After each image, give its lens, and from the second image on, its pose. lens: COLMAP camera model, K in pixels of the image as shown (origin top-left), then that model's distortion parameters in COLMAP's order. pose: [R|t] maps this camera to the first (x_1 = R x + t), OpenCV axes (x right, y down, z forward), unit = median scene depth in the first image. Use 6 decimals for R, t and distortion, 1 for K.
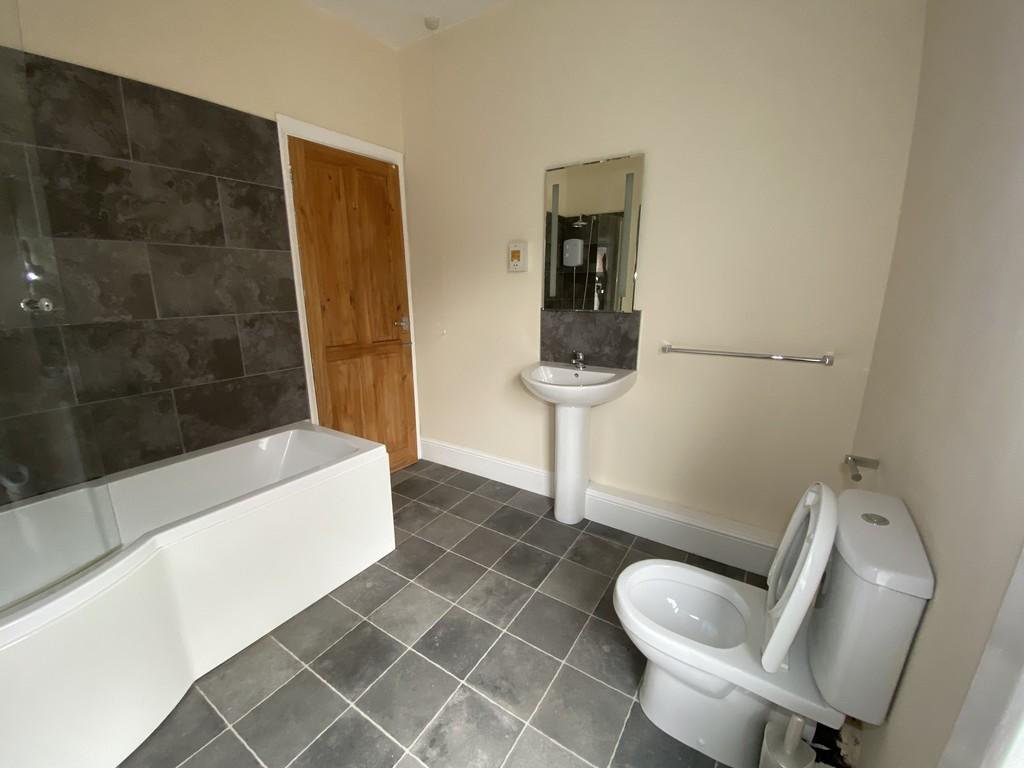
lens RADIAL K [[413.6, 0, 510.1], [0, 413.6, 384.1], [0, 0, 1]] dist [0.012328, -0.017389]
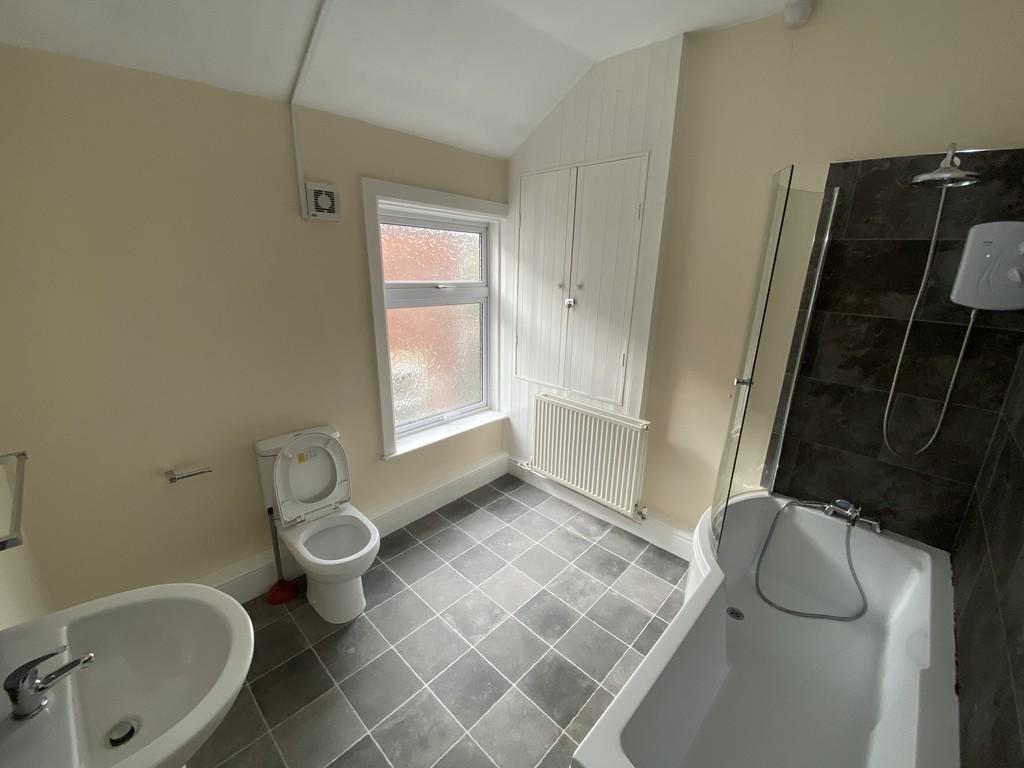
lens RADIAL K [[409.8, 0, 512.0], [0, 409.8, 384.0], [0, 0, 1]] dist [0.043799, -0.038470]
pose [[-0.983459, -0.070291, 0.166938, -0.319146], [0.022278, 0.867696, 0.496596, -0.532610], [-0.179757, 0.492101, -0.851777, 1.350817]]
